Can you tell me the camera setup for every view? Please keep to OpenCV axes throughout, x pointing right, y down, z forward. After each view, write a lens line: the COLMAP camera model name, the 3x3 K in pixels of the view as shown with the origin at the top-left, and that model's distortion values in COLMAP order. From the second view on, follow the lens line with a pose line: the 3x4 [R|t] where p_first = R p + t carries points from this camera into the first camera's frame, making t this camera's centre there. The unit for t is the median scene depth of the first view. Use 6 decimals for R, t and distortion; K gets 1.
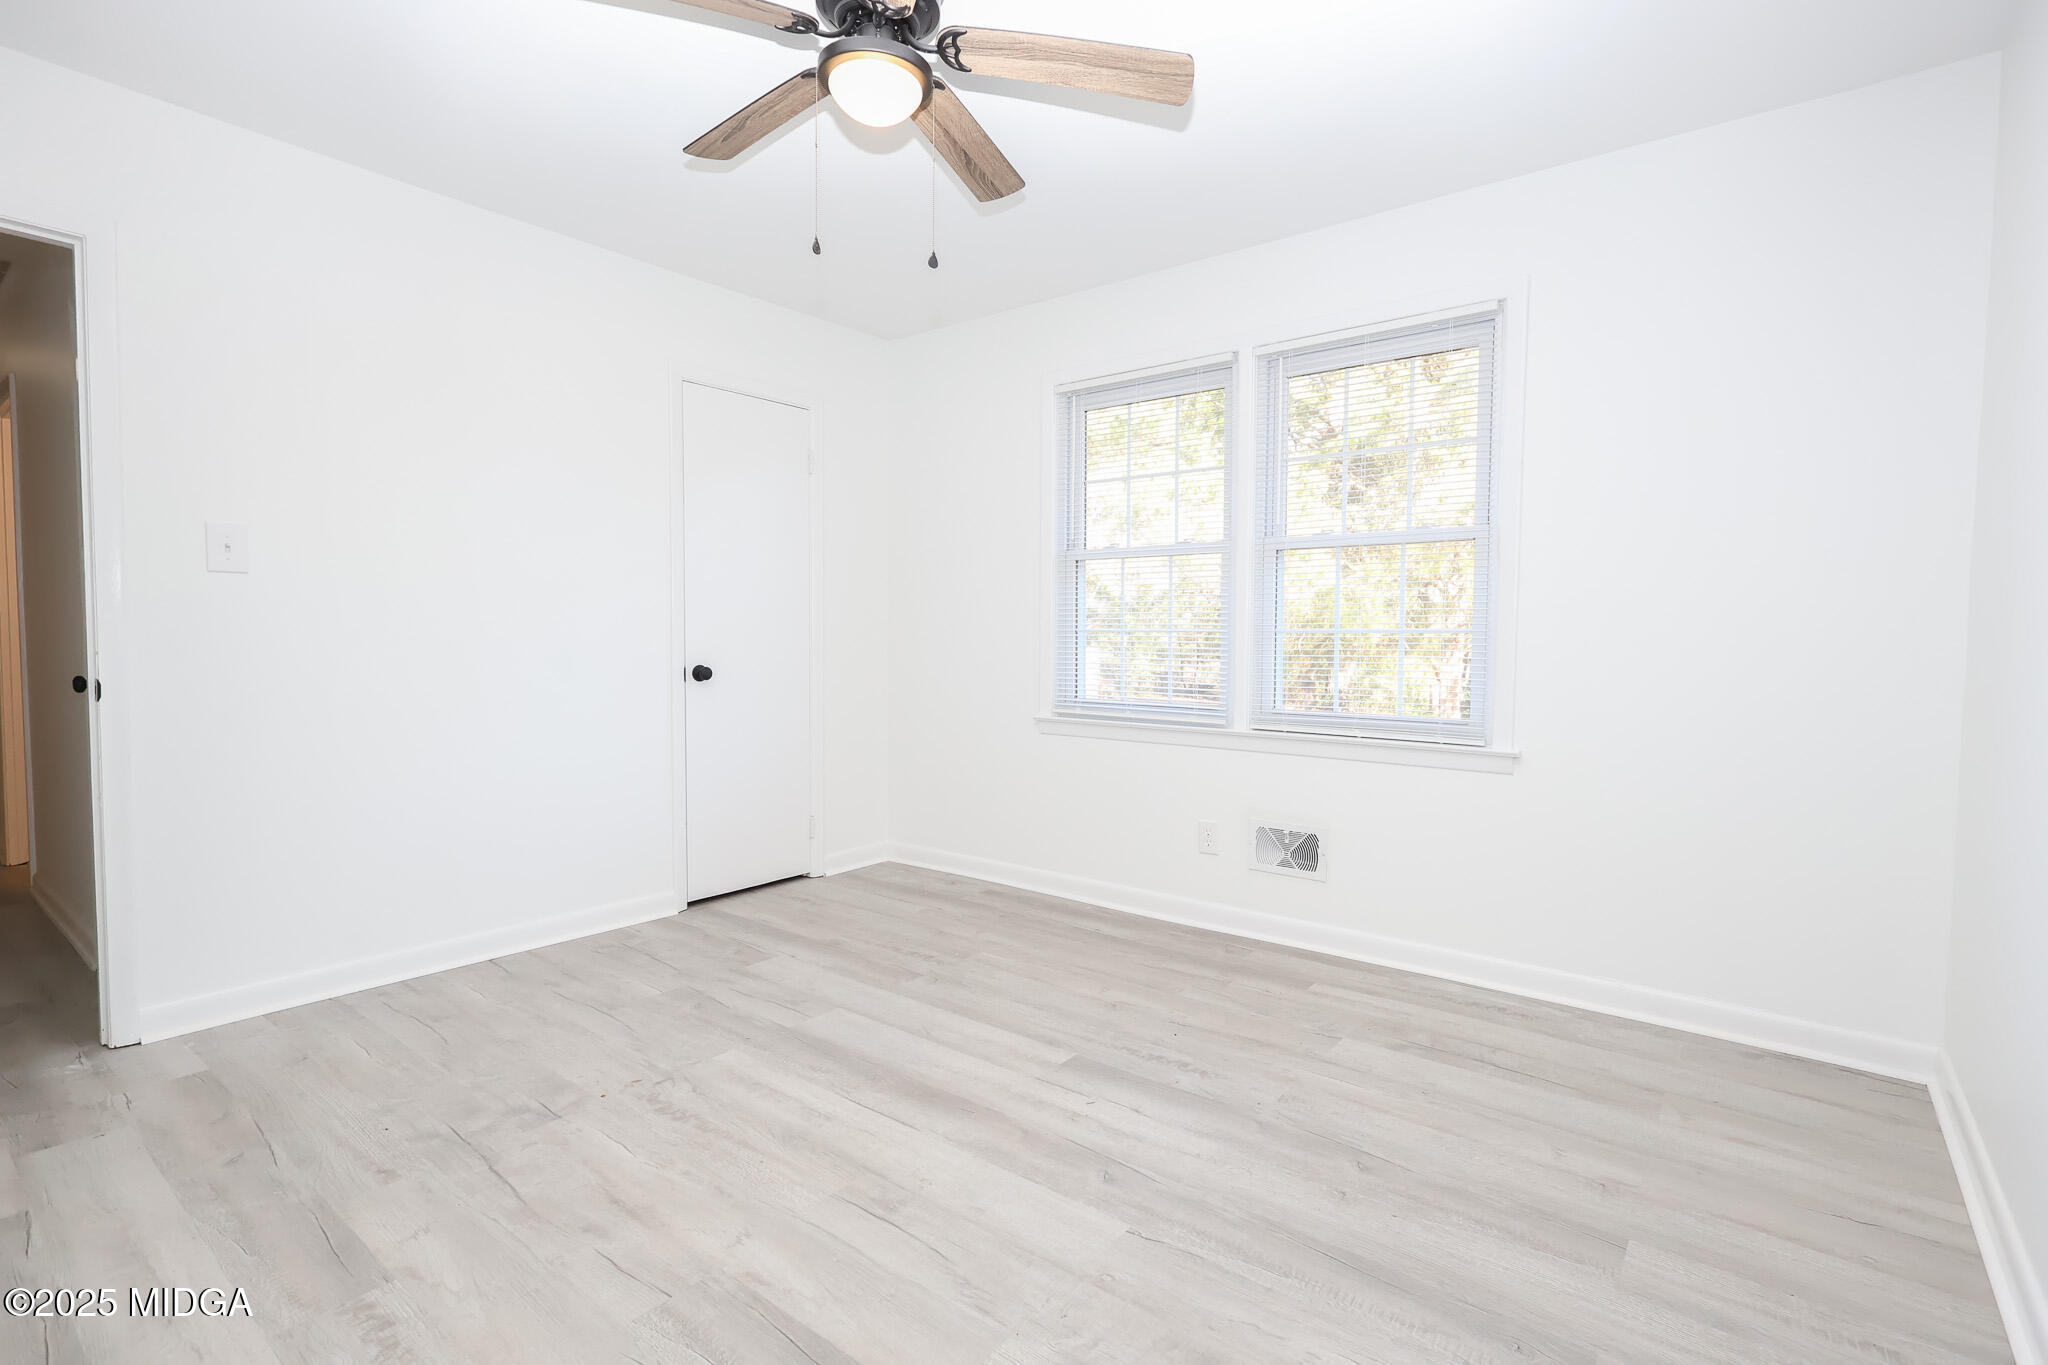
lens RADIAL K [[962.8, 0, 1021.5], [0, 962.8, 685.8], [0, 0, 1]] dist [-0.003239, 0.000092]
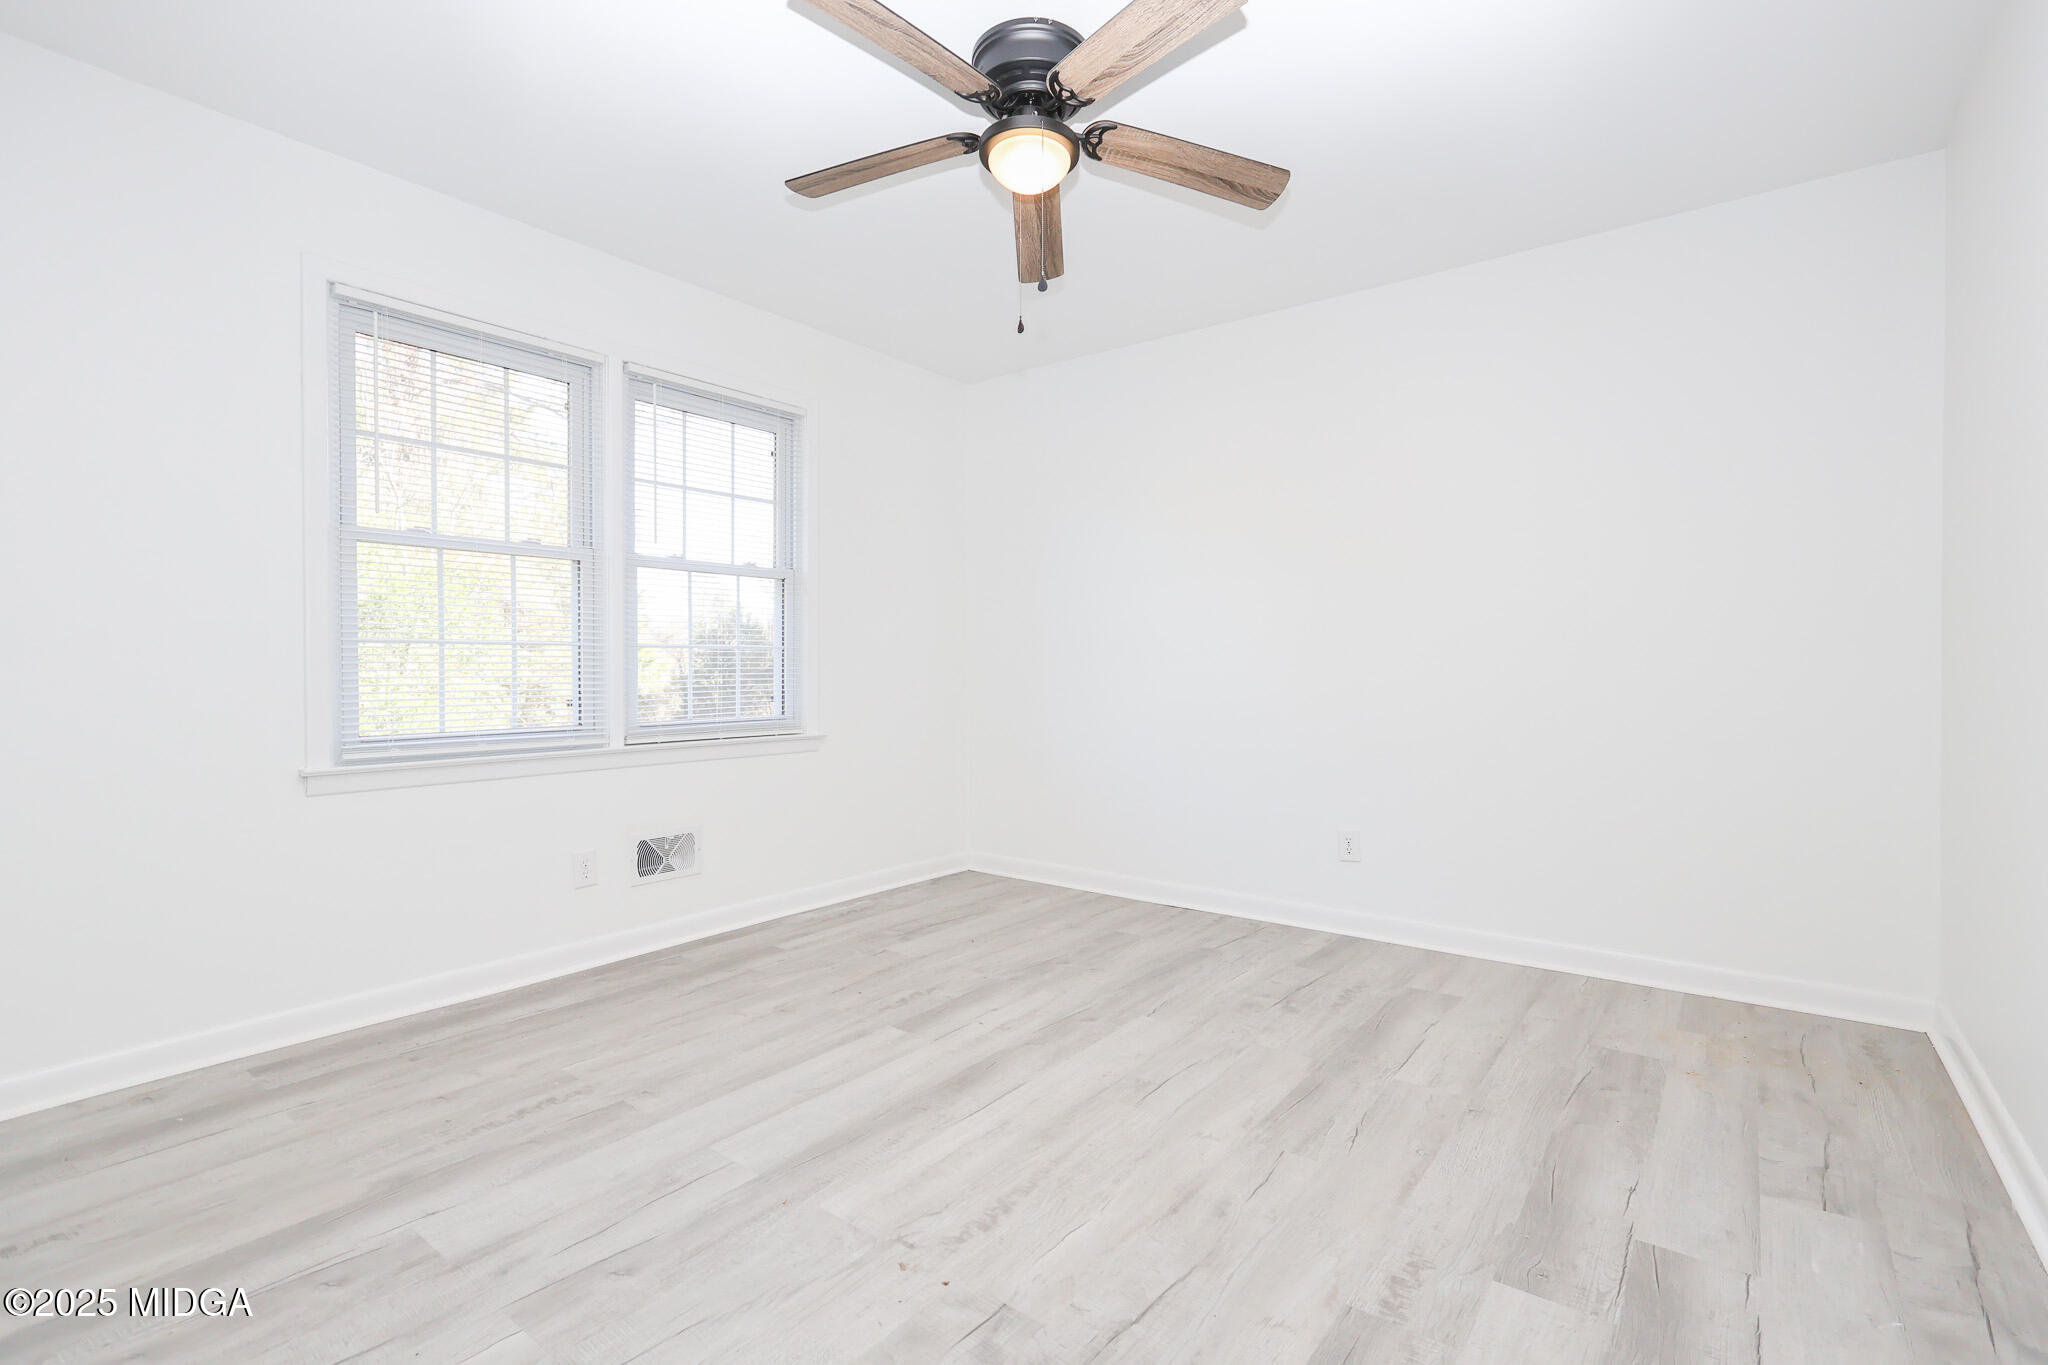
lens RADIAL K [[946.1, 0, 1024.0], [0, 946.1, 682.5], [0, 0, 1]] dist [-0.004459, 0.001248]
pose [[-0.019052, -0.024220, 0.999525, -0.911641], [0.051988, 0.998330, 0.025182, -0.026711], [-0.998466, 0.052443, -0.017761, 0.754156]]
